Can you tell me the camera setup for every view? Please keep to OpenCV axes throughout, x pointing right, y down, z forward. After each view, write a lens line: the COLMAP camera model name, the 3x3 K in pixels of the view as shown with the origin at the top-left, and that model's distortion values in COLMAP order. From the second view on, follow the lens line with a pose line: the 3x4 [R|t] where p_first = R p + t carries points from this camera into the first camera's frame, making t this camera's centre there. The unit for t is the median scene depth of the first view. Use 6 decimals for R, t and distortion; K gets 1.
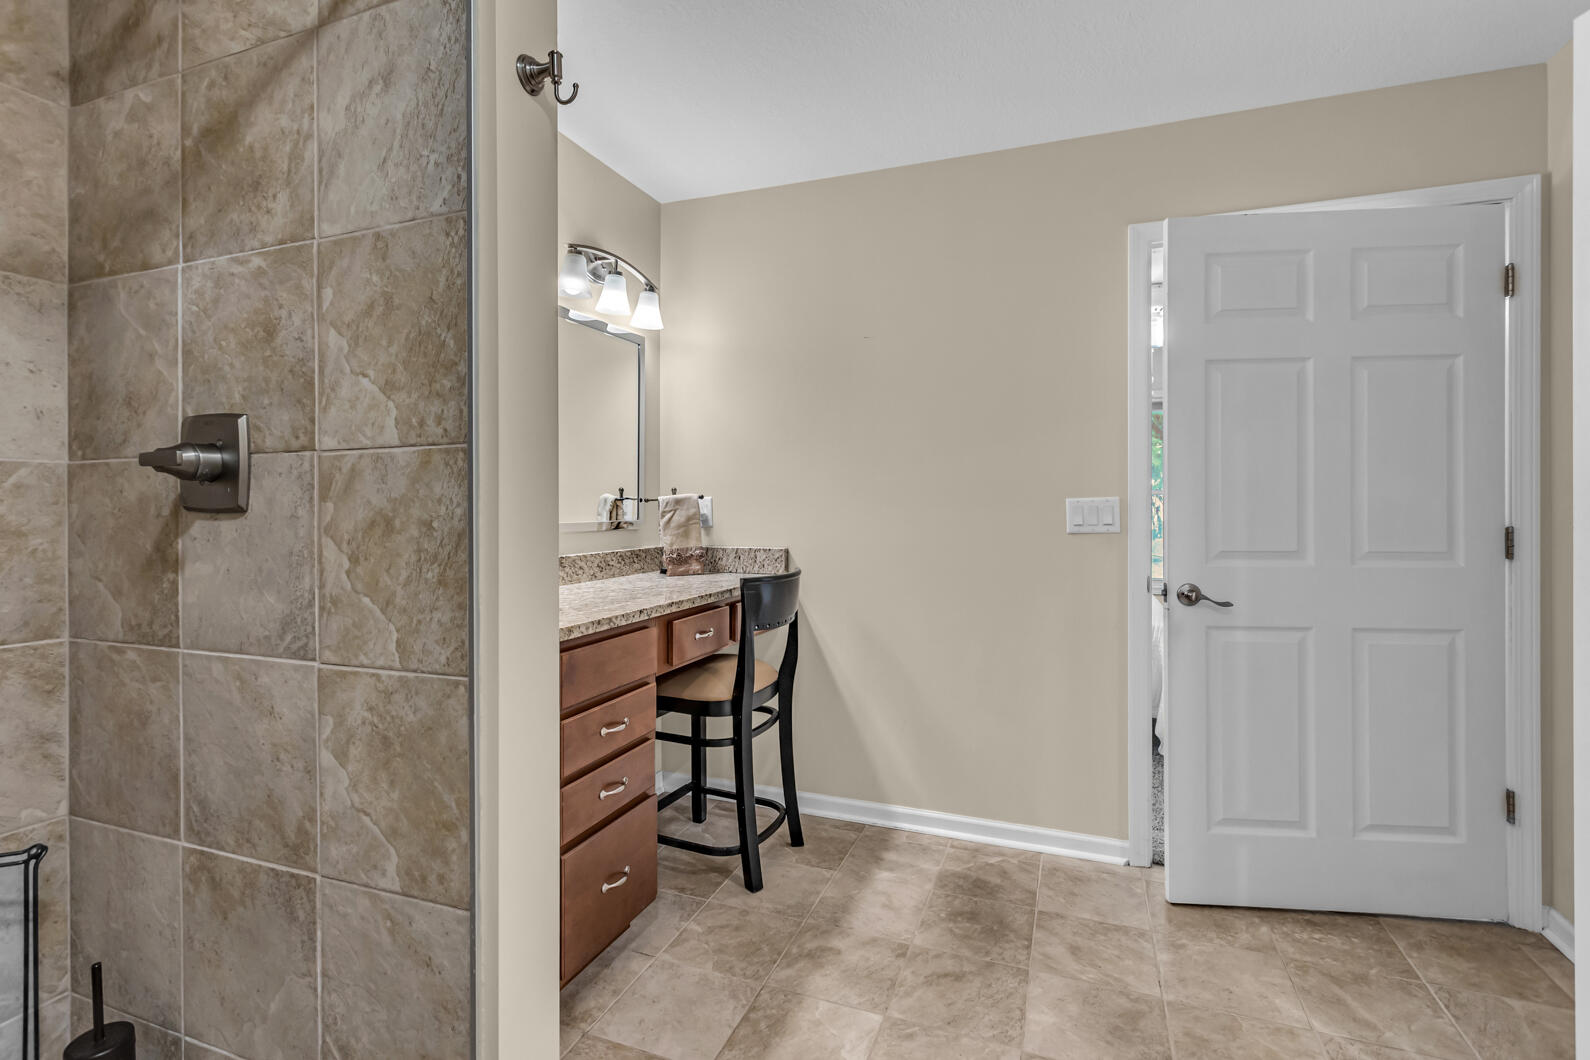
lens RADIAL K [[757.0, 0, 780.7], [0, 757.0, 504.3], [0, 0, 1]] dist [0.007247, -0.001109]
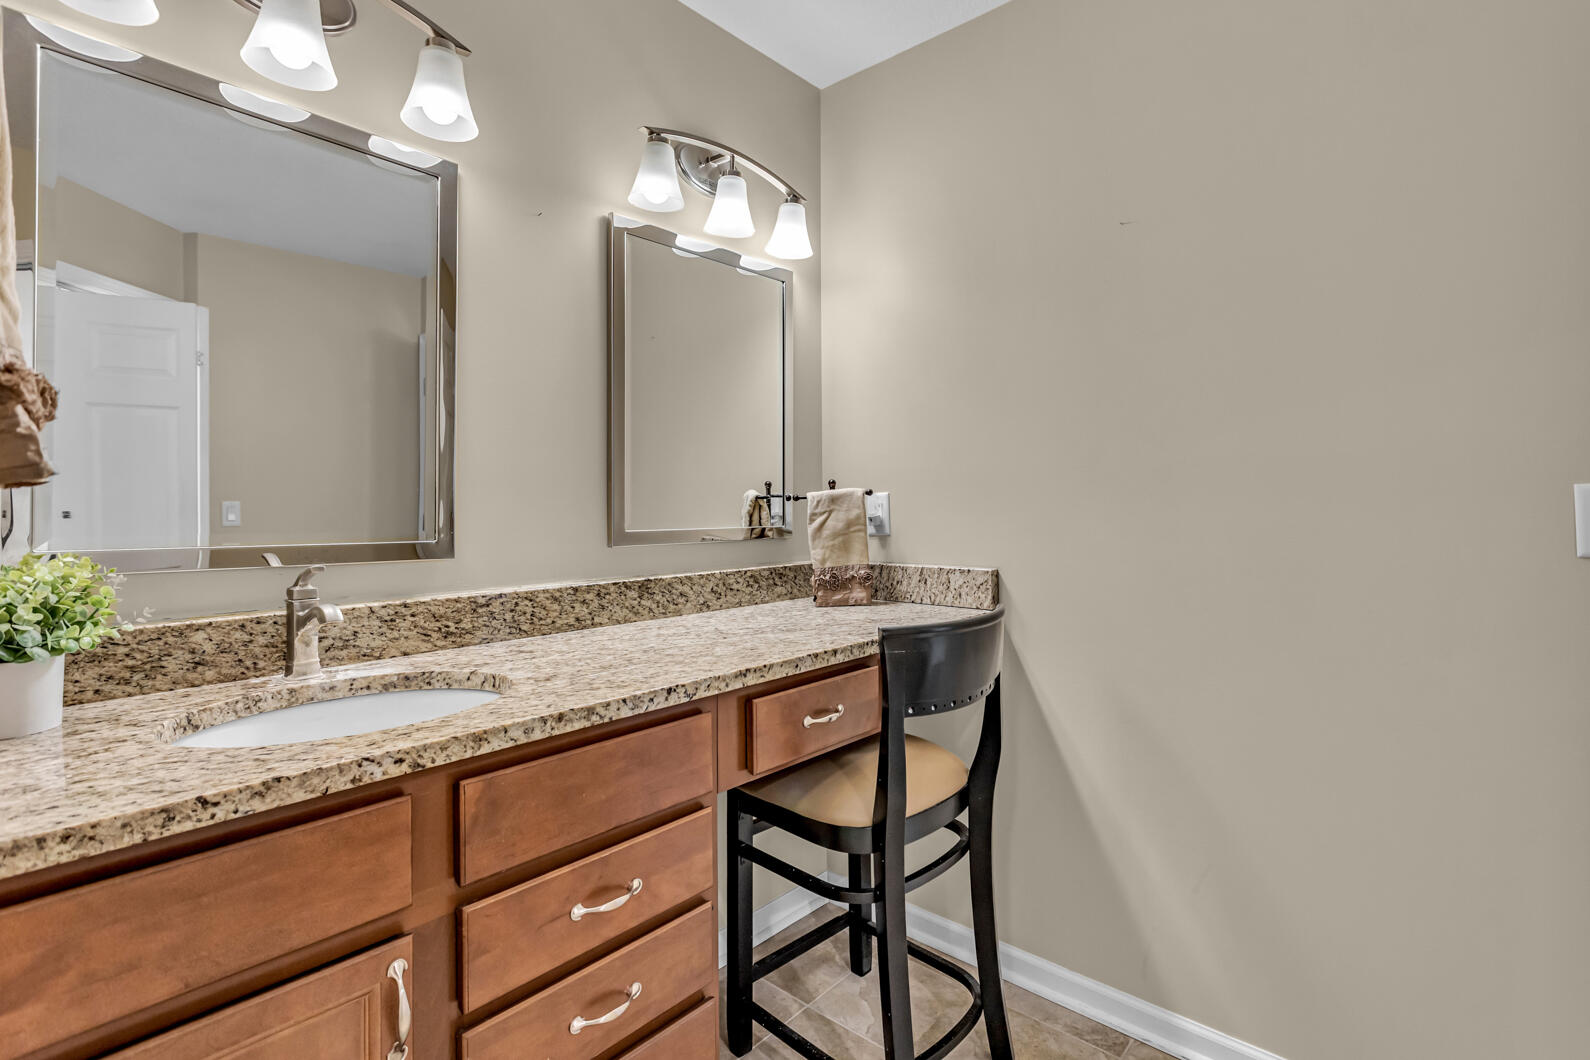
lens RADIAL K [[757.0, 0, 788.6], [0, 757.0, 510.5], [0, 0, 1]] dist [0.007247, -0.001109]
pose [[0.937761, -0.006469, -0.347220, 0.068480], [0.009289, 0.999936, 0.006457, 0.001734], [0.347156, -0.009280, 0.937761, 0.339129]]
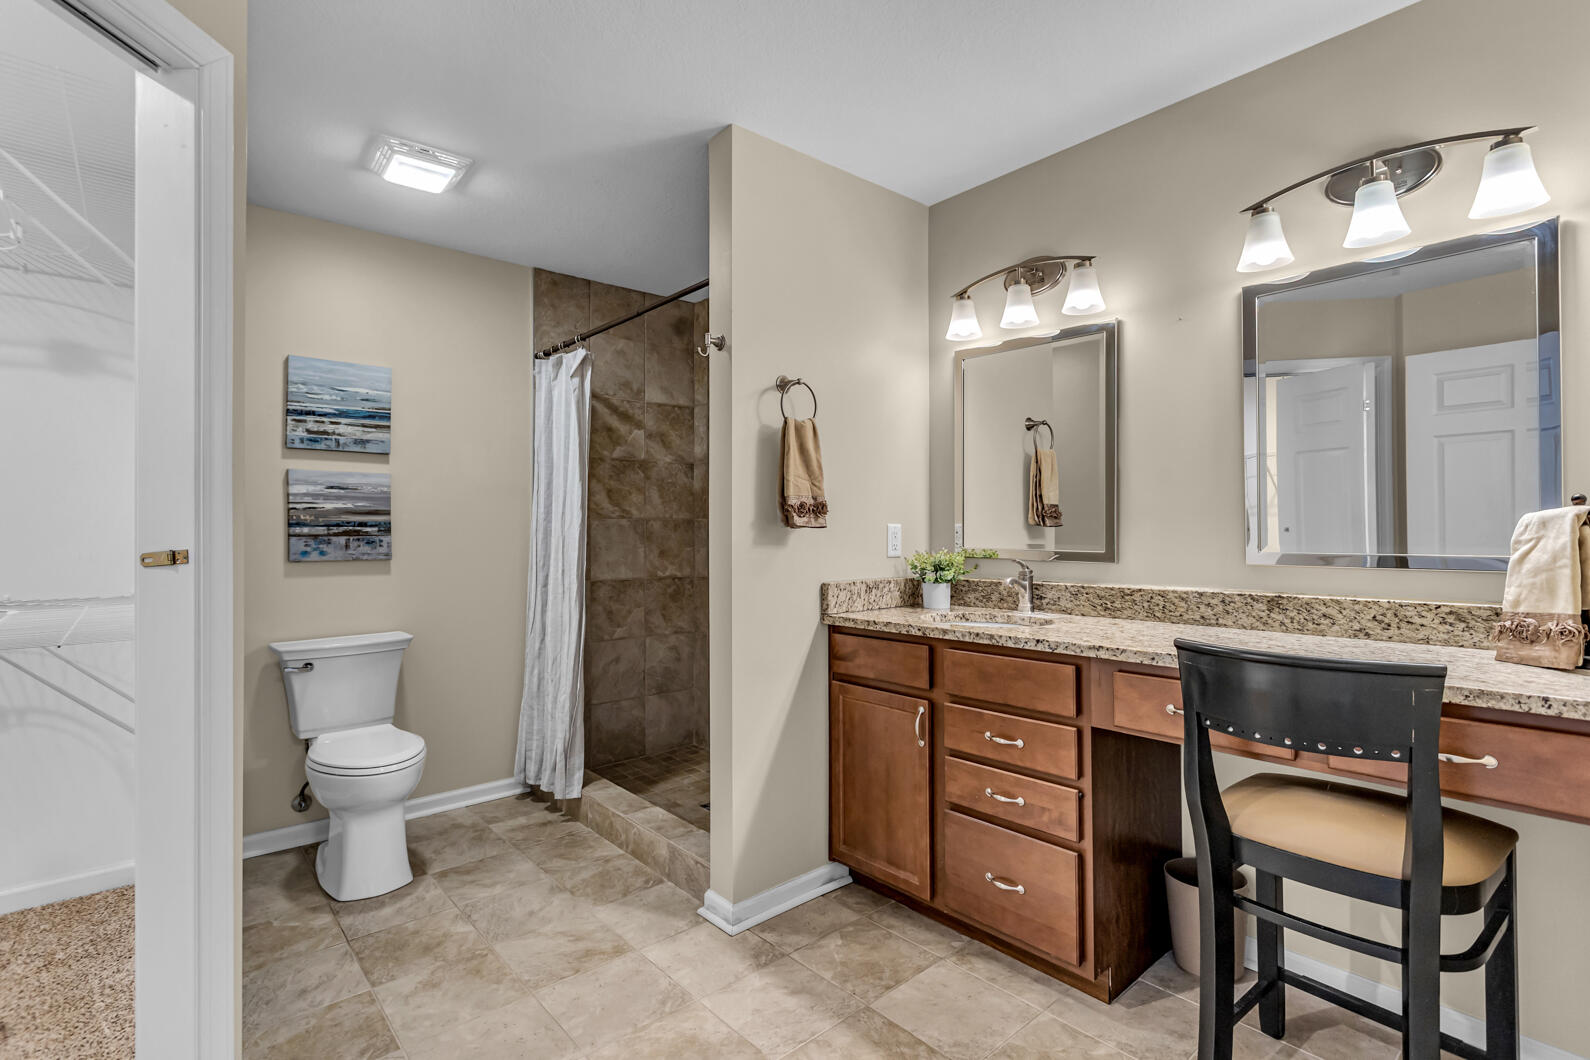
lens RADIAL K [[757.0, 0, 790.5], [0, 757.0, 523.5], [0, 0, 1]] dist [0.007247, -0.001109]
pose [[-0.455770, -0.008509, -0.890057, 0.567756], [0.006437, 0.999897, -0.012855, 0.000733], [0.890074, -0.011588, -0.455668, 0.797325]]
